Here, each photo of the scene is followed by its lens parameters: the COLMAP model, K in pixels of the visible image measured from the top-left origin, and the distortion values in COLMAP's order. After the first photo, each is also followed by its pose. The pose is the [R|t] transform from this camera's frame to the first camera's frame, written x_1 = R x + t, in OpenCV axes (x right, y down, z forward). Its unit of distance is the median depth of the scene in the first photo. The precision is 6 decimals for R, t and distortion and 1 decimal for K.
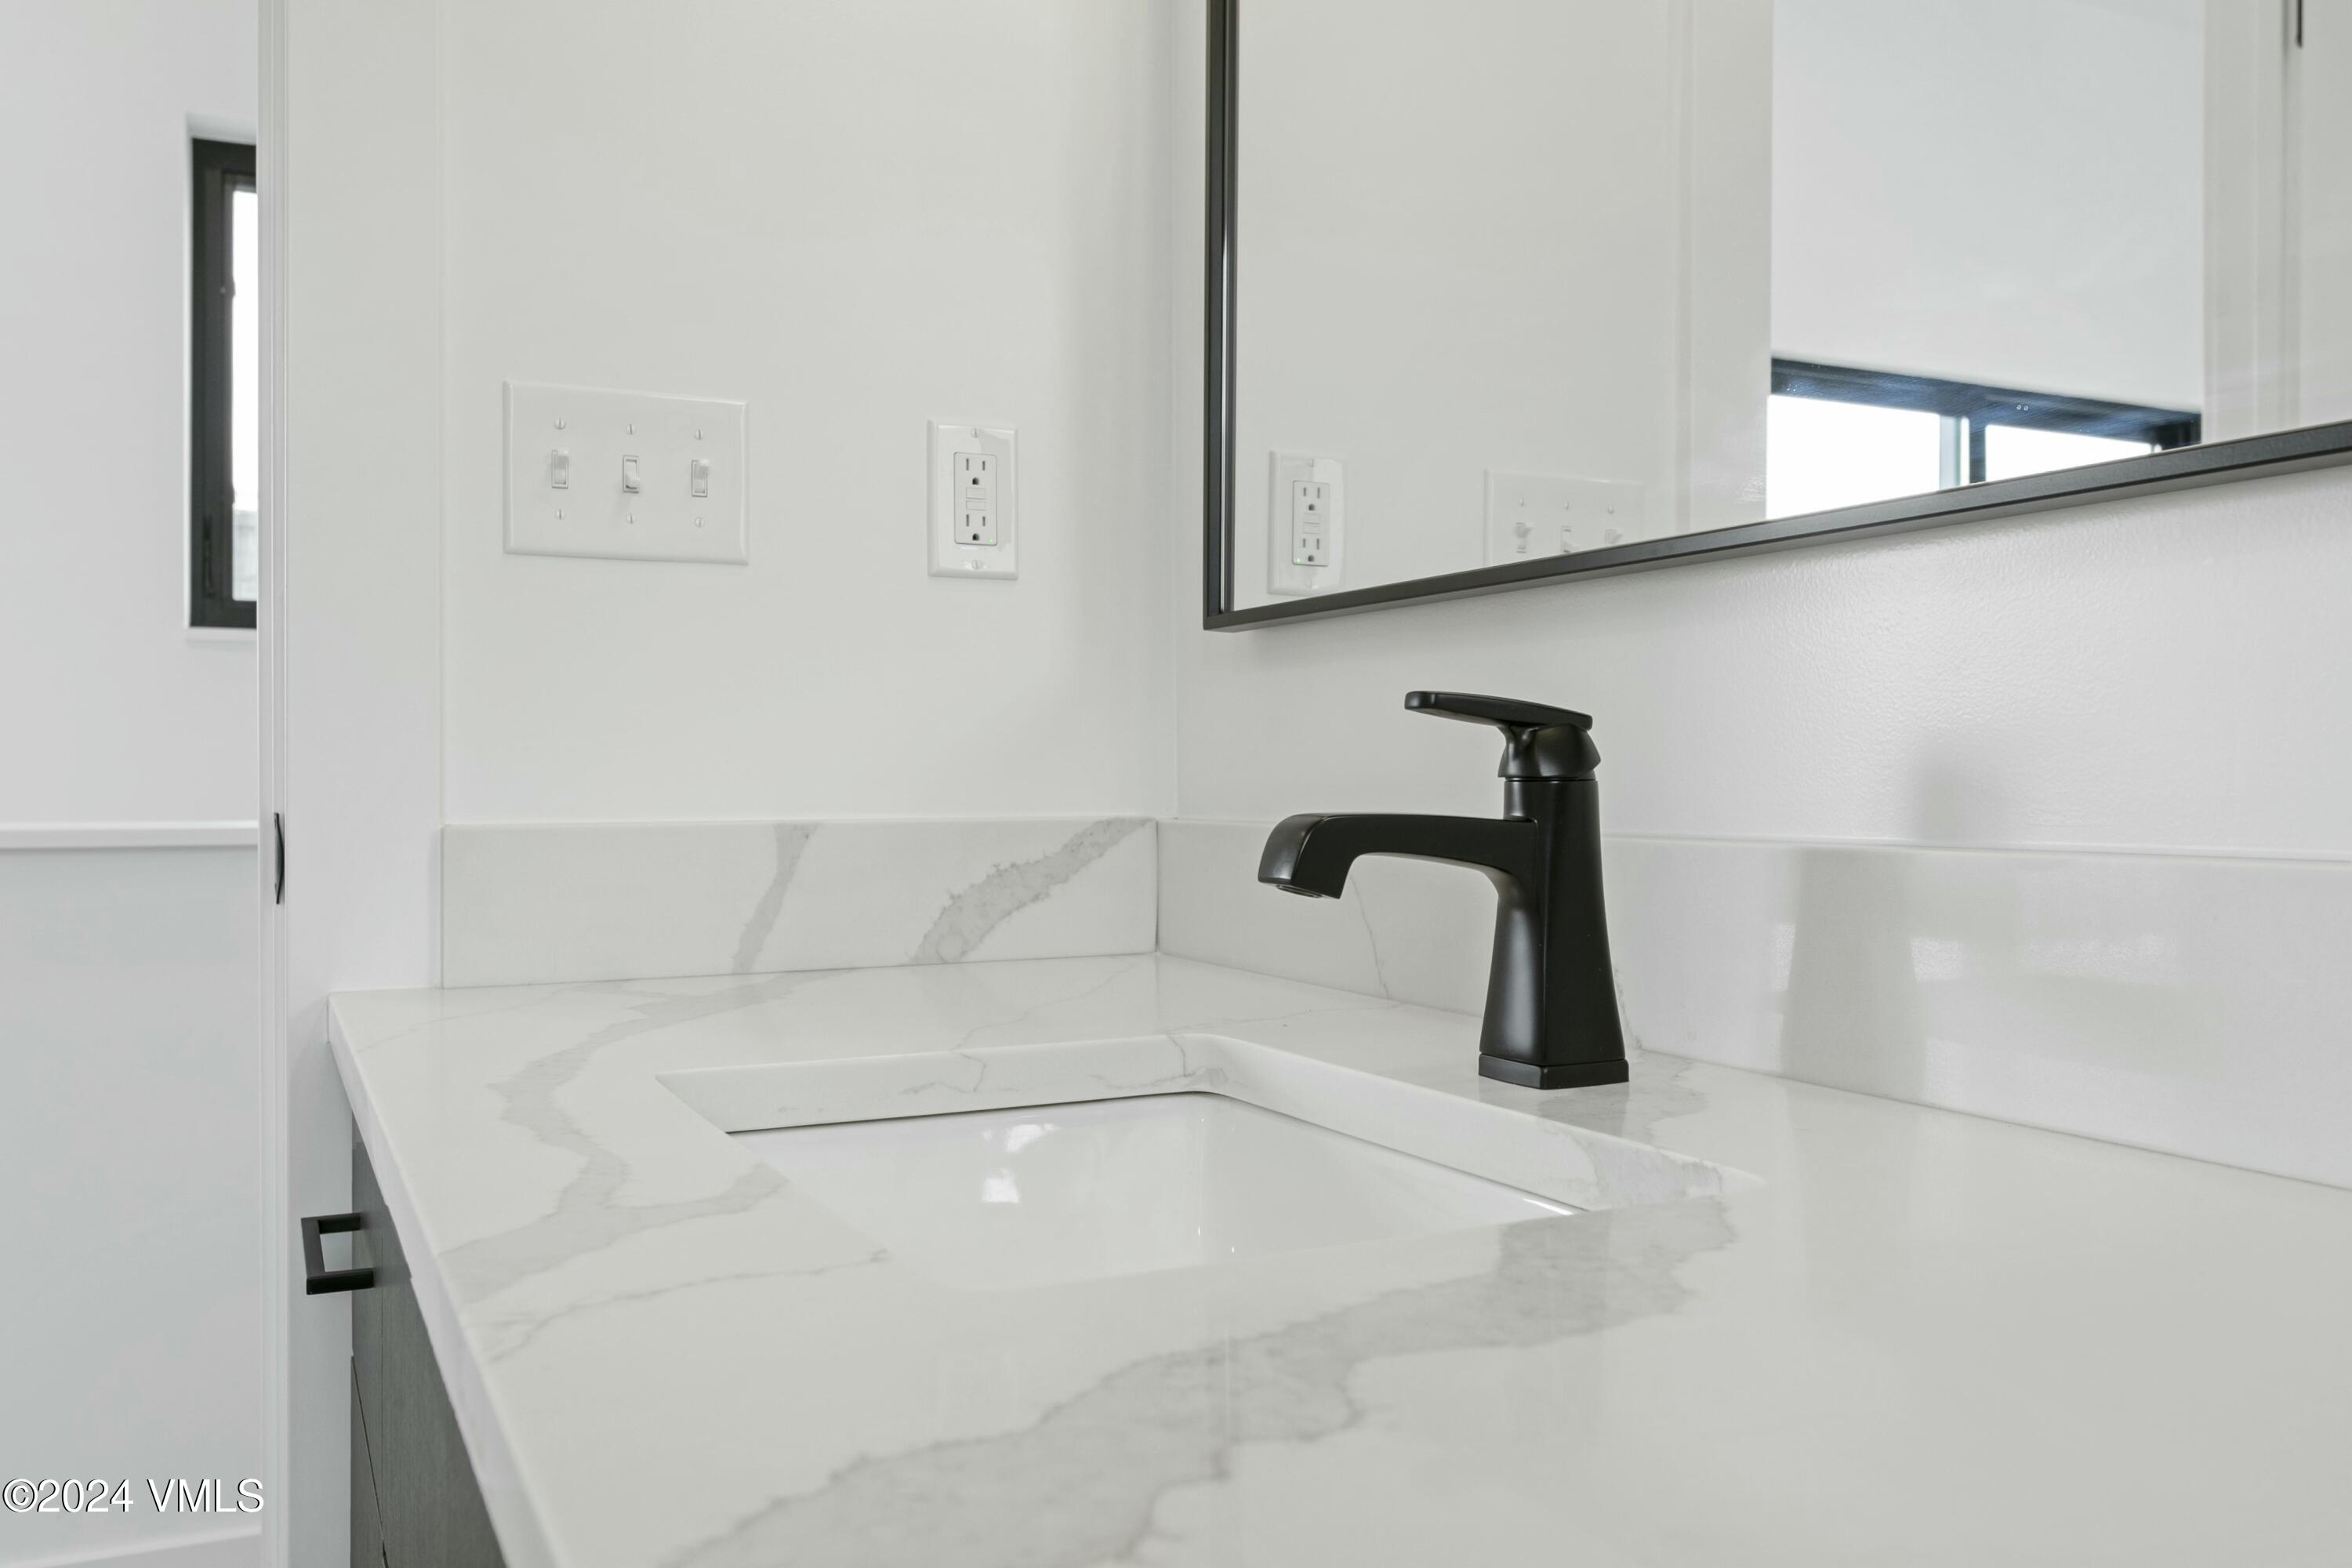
lens RADIAL K [[1888.5, 0, 1176.3], [0, 1888.5, 781.8], [0, 0, 1]] dist [0.002827, 0.002181]
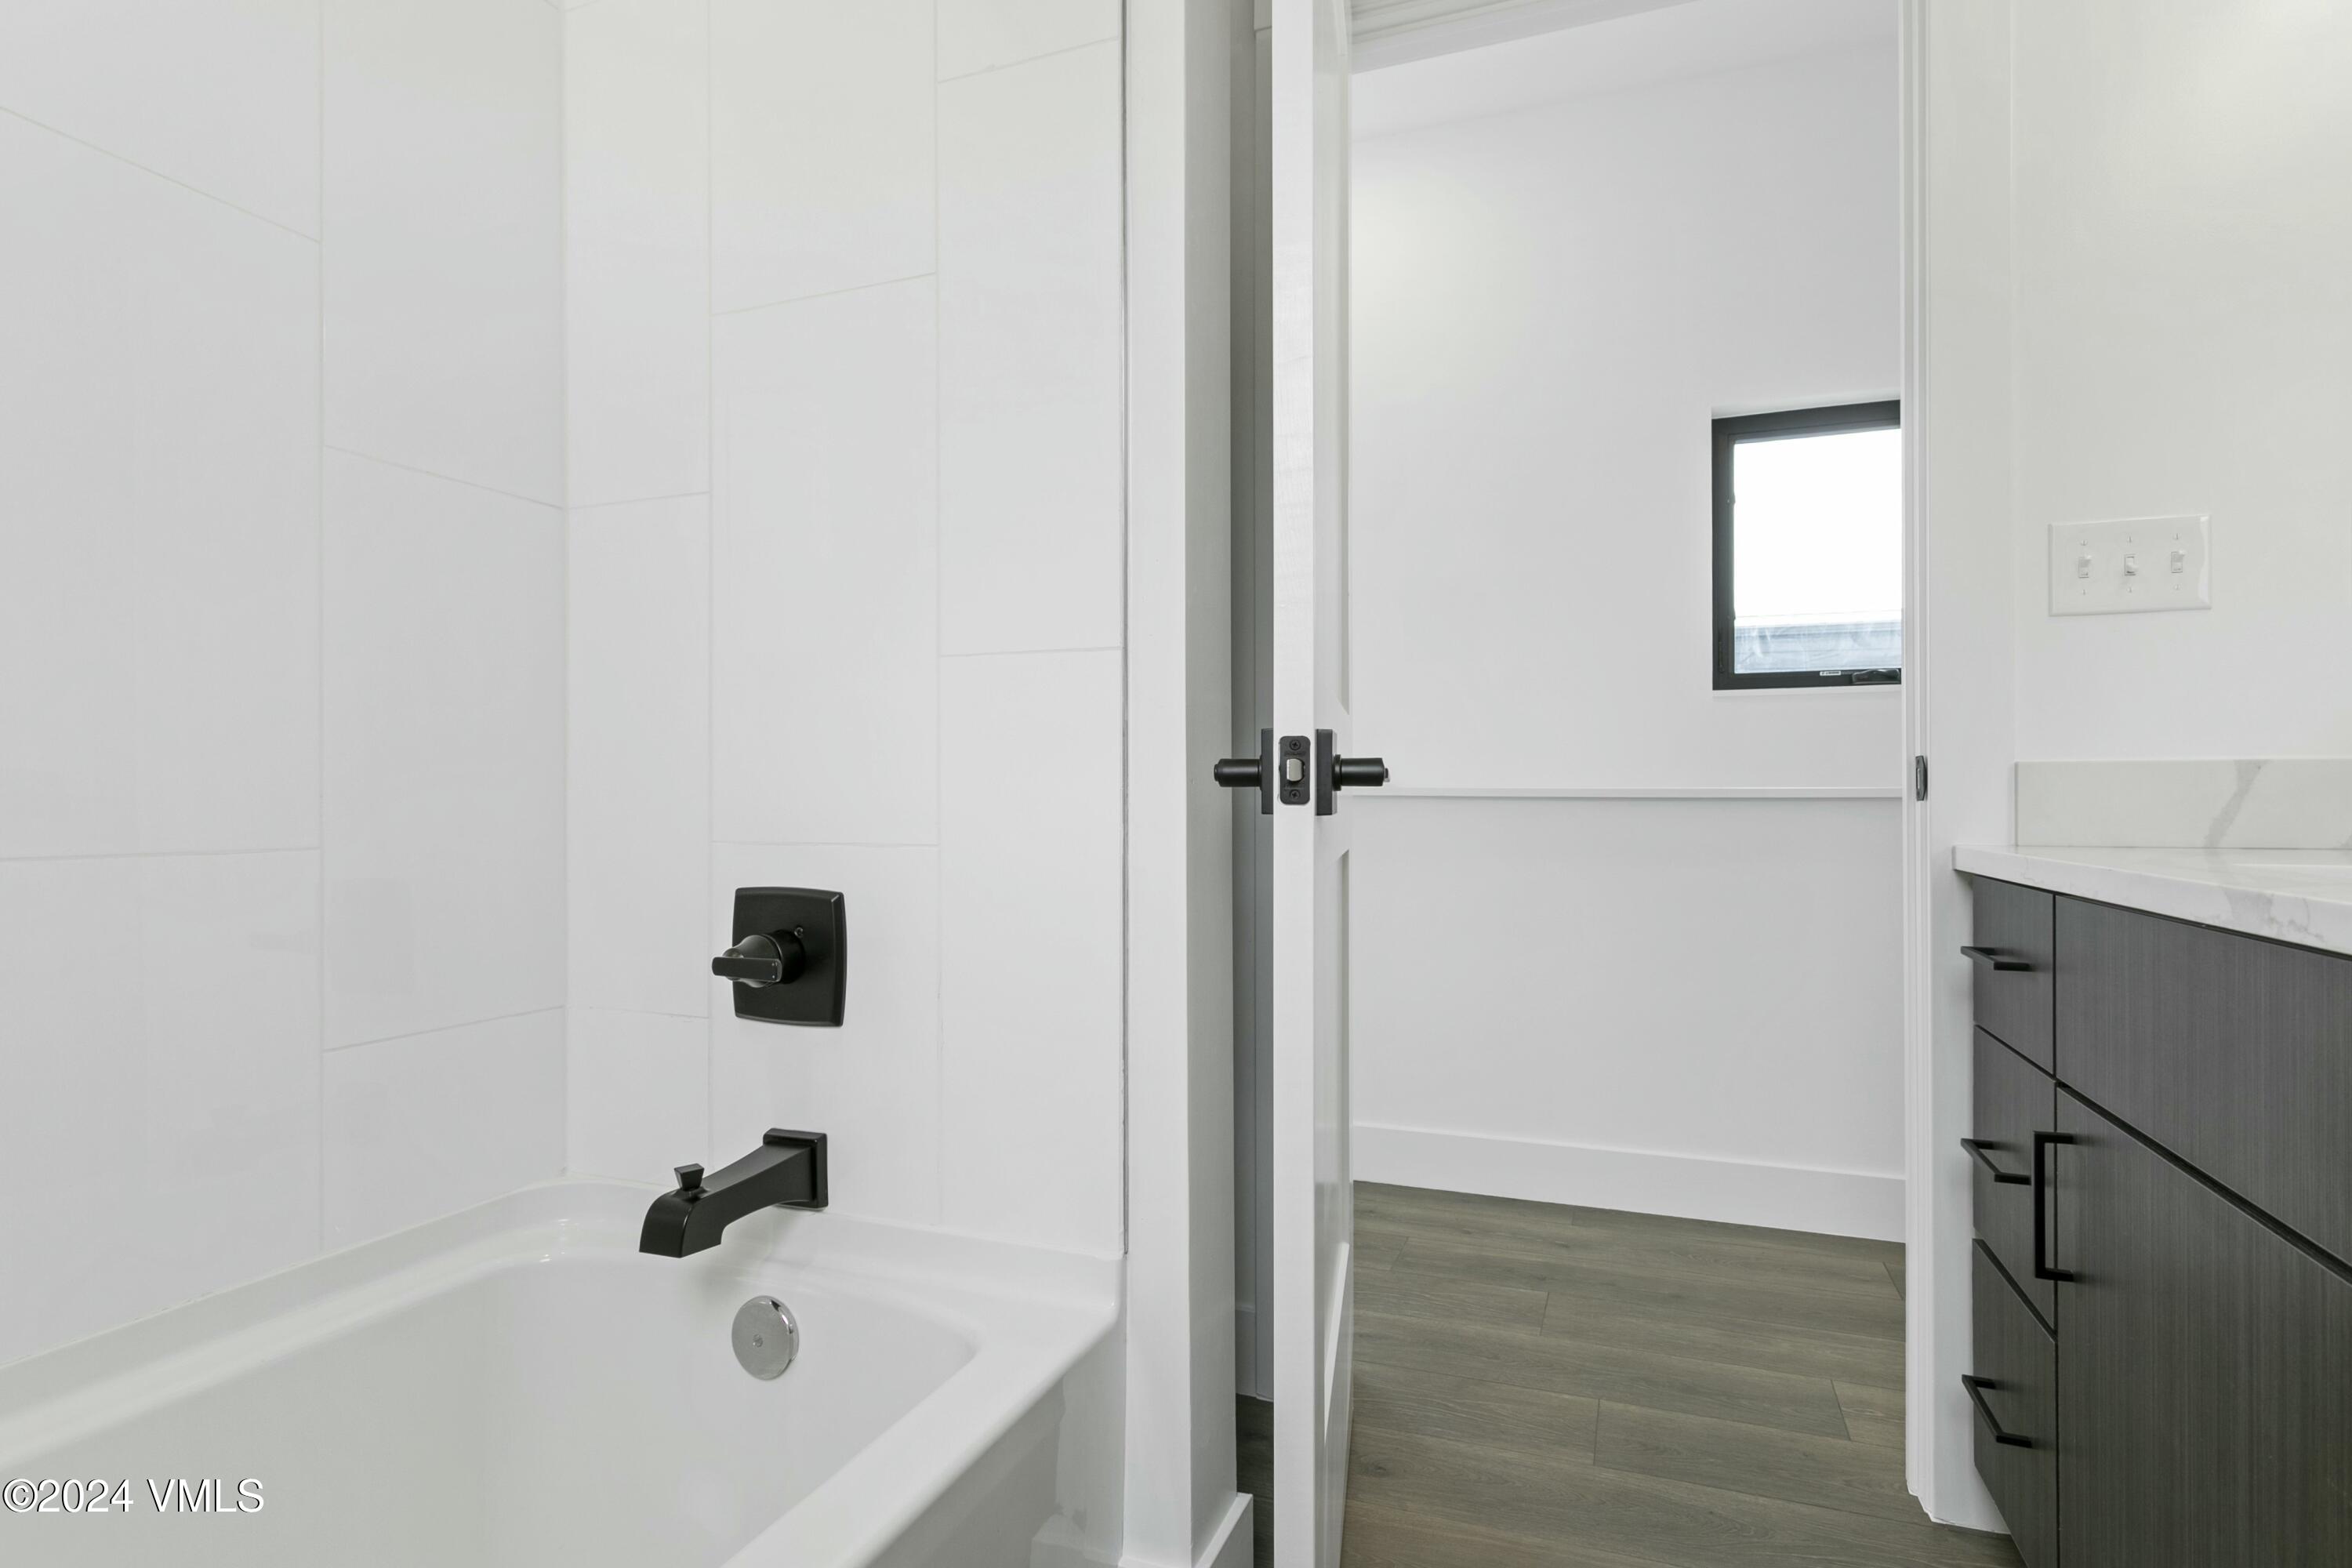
lens RADIAL K [[1207.3, 0, 1177.8], [0, 1207.3, 796.4], [0, 0, 1]] dist [-0.001248, -0.000072]
pose [[0.677466, 0.001532, -0.735552, -0.060414], [-0.004070, 0.999990, -0.001665, 0.060412], [0.735543, 0.004122, 0.677466, -0.424969]]
